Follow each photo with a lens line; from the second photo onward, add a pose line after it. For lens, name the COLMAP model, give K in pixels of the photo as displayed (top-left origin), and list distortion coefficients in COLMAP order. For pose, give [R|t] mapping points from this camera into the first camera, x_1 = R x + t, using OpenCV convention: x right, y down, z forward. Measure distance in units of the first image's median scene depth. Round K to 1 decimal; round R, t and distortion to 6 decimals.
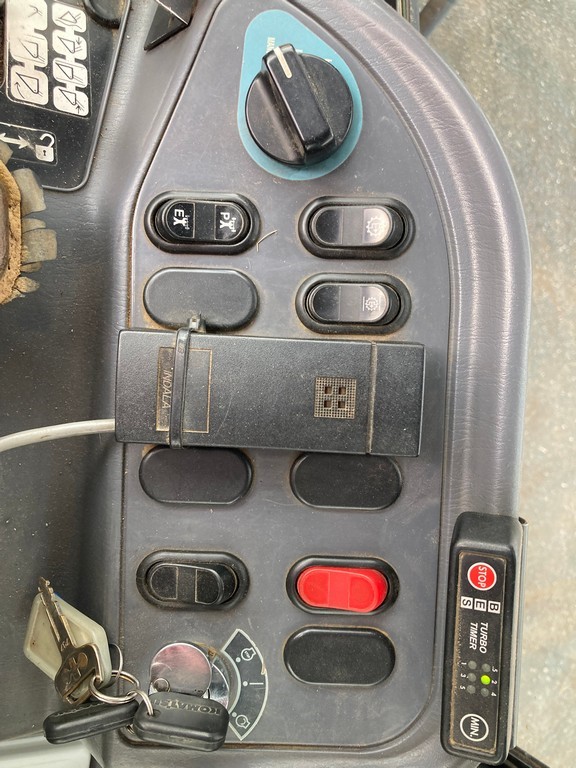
lens RADIAL K [[625.8, 0, 294.6], [0, 625.8, 378.5], [0, 0, 1]] dist [0.036851, -0.054109]
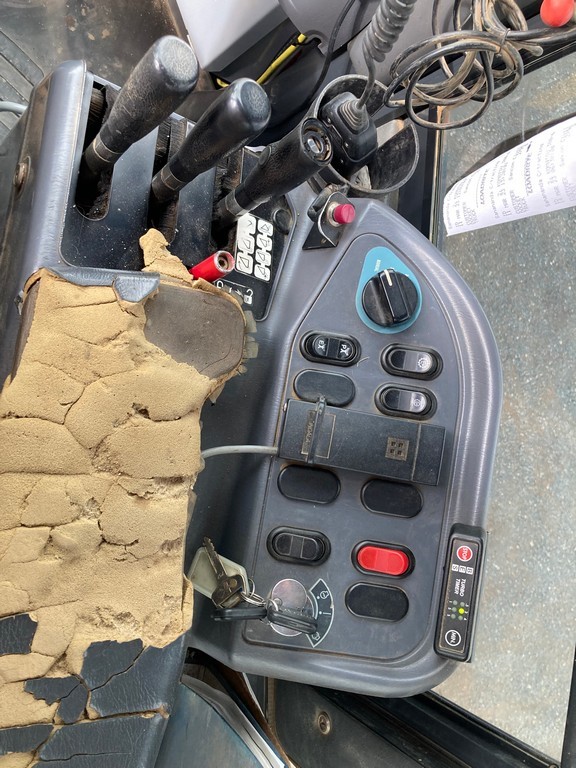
lens RADIAL K [[625.8, 0, 291.1], [0, 625.8, 384.7], [0, 0, 1]] dist [0.036851, -0.054109]
pose [[0.990637, 0.131644, 0.036164, -0.305553], [-0.125189, 0.981625, -0.144014, 0.135122], [-0.054459, 0.138139, 0.988915, -0.785604]]
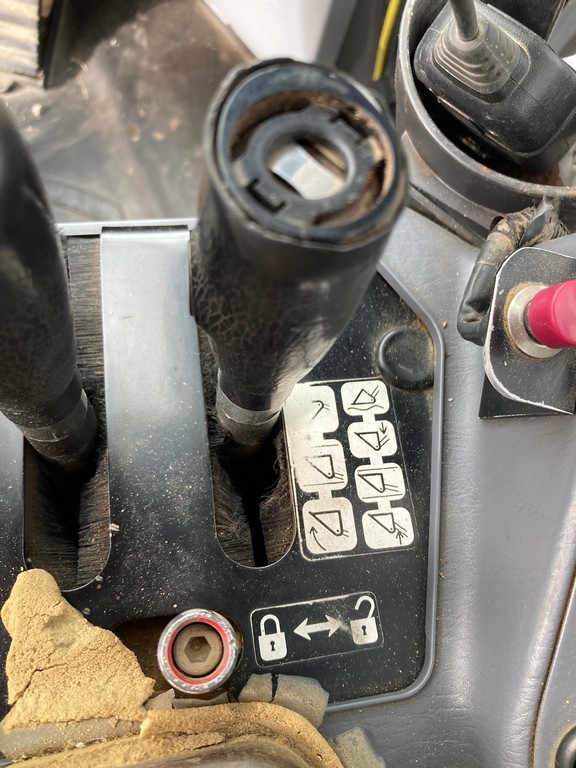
lens RADIAL K [[625.8, 0, 284.9], [0, 625.8, 385.1], [0, 0, 1]] dist [0.036851, -0.054109]
pose [[0.895761, -0.183838, -0.404741, -0.163306], [0.116402, 0.975714, -0.185561, -0.494125], [0.429024, 0.119106, 0.895406, 0.358465]]
